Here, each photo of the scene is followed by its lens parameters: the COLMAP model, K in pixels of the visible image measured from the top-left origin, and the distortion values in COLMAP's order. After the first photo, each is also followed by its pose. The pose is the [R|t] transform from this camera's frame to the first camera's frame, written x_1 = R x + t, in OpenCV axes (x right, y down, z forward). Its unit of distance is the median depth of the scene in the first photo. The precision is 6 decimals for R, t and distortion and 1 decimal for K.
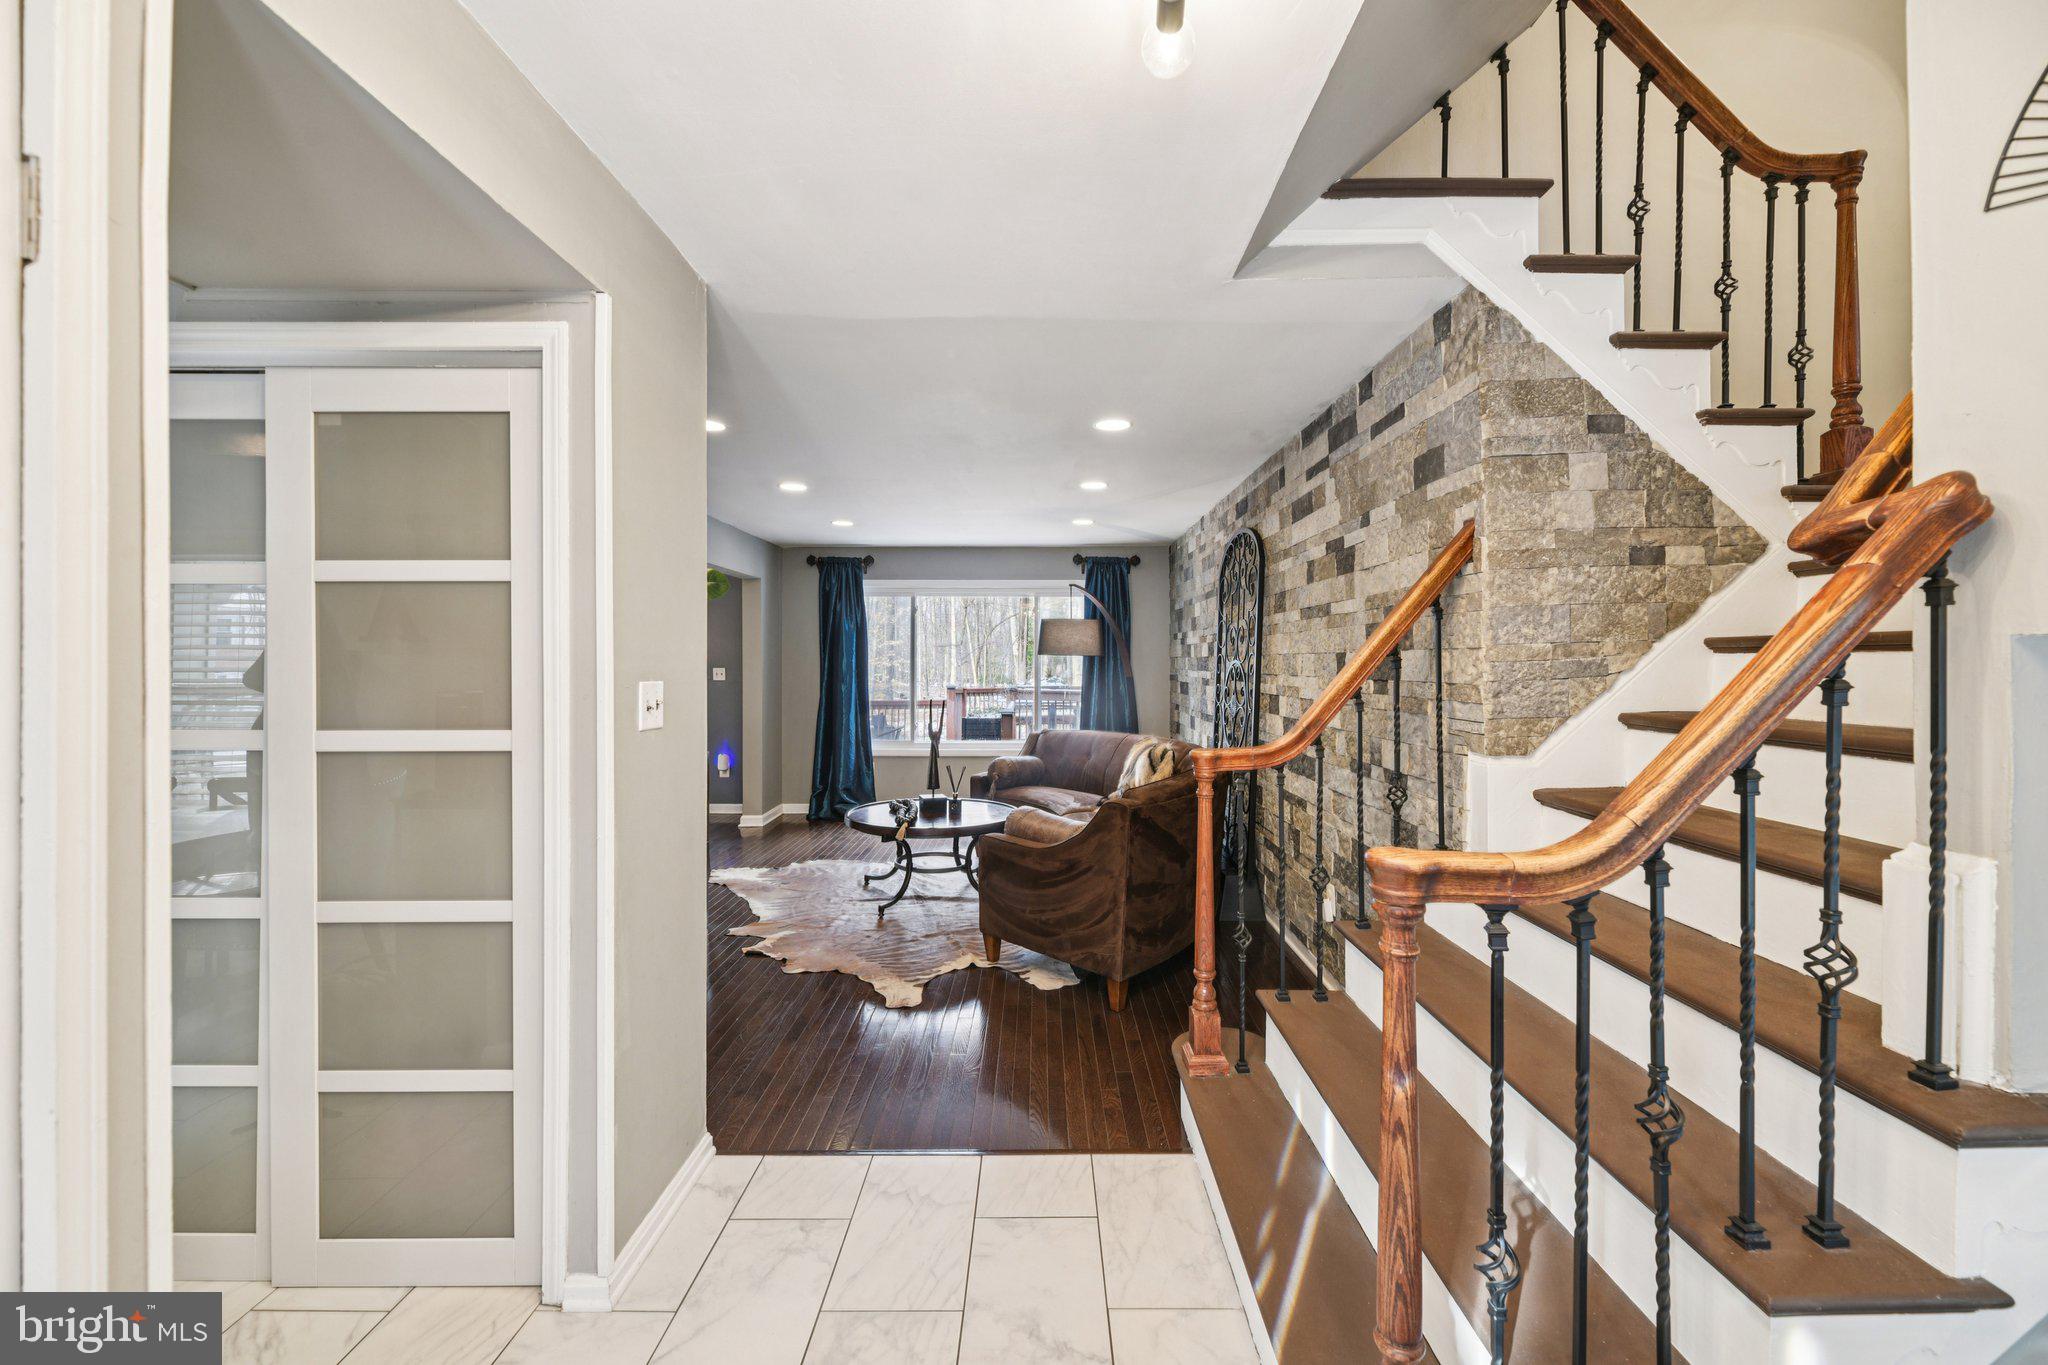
lens RADIAL K [[838.4, 0, 1023.0], [0, 838.4, 676.1], [0, 0, 1]] dist [0.001583, 0.000132]
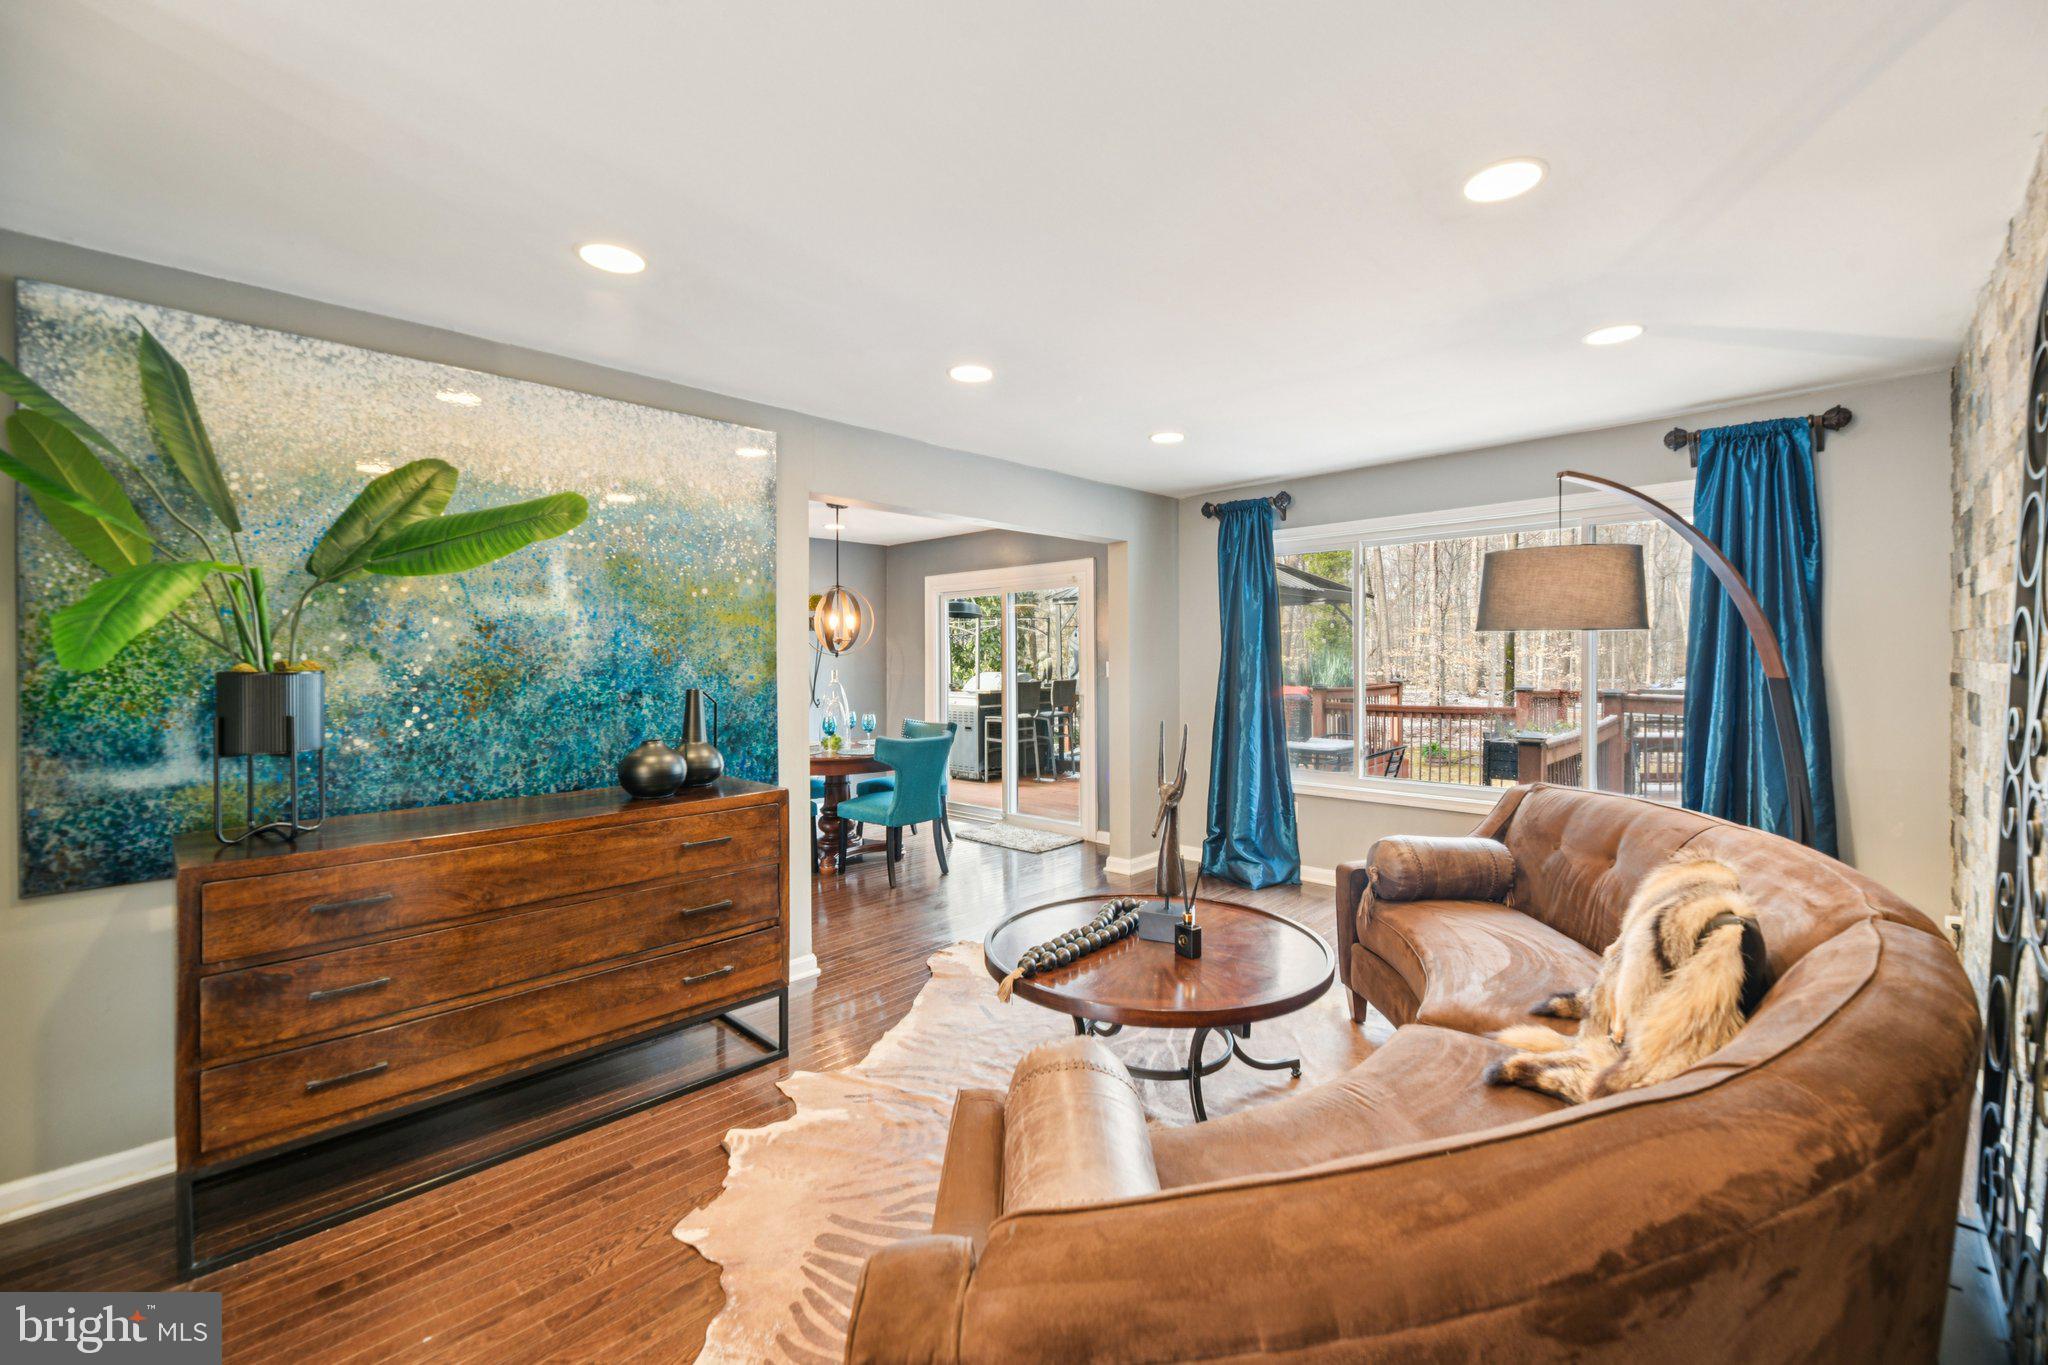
lens RADIAL K [[838.4, 0, 1038.9], [0, 838.4, 671.3], [0, 0, 1]] dist [0.001583, 0.000132]
pose [[0.737557, 0.002347, -0.675281, 0.123506], [-0.002560, 0.999996, 0.000679, -0.001471], [0.675280, 0.001228, 0.737561, 0.381413]]
